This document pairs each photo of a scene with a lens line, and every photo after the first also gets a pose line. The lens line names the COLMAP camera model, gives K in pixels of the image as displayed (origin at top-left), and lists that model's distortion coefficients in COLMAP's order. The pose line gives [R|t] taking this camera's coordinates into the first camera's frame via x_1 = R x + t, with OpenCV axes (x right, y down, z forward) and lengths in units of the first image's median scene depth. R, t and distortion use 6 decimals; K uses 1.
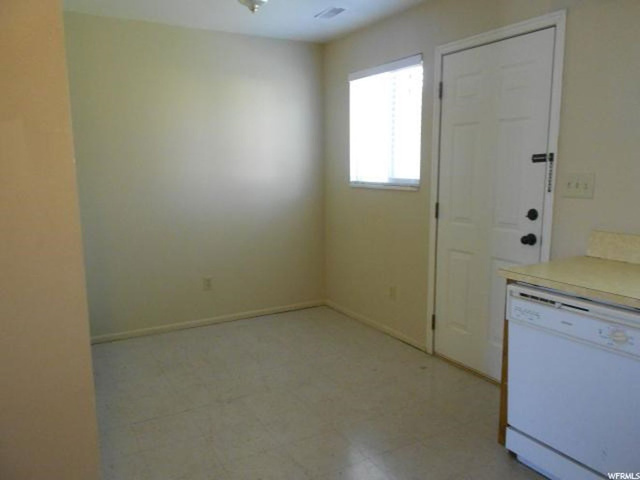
lens RADIAL K [[512.0, 0, 318.7], [0, 512.0, 248.9], [0, 0, 1]] dist [-0.005251, -0.001527]
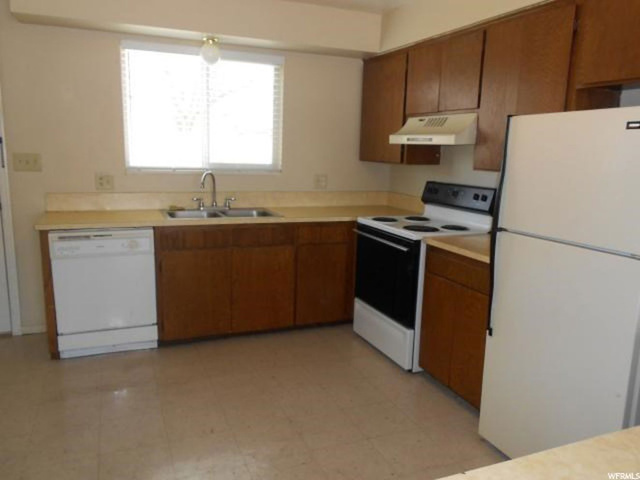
lens RADIAL K [[512.0, 0, 318.7], [0, 512.0, 248.9], [0, 0, 1]] dist [-0.005251, -0.001527]
pose [[0.122366, -0.186523, 0.974800, -0.933372], [0.134916, 0.976190, 0.169854, -0.029113], [-0.983272, 0.110732, 0.144618, 0.071654]]
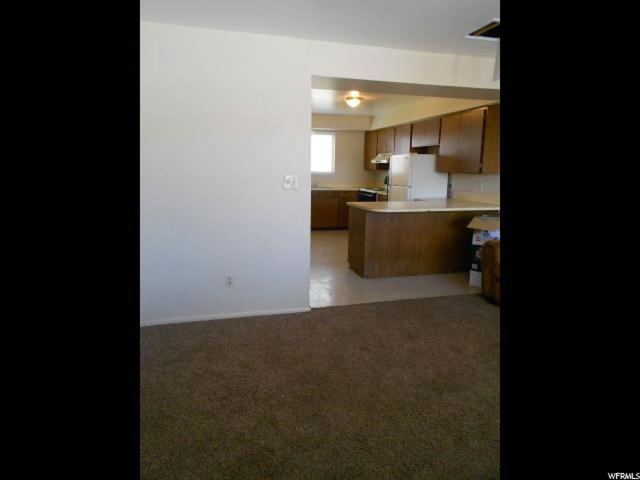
lens RADIAL K [[381.5, 0, 320.0], [0, 381.5, 240.0], [0, 0, 1]] dist [0.002245, 0.000221]
pose [[0.245192, -0.175243, 0.953504, -2.981408], [0.145401, 0.979050, 0.142548, 0.084147], [-0.958509, 0.103689, 0.265536, -0.390217]]
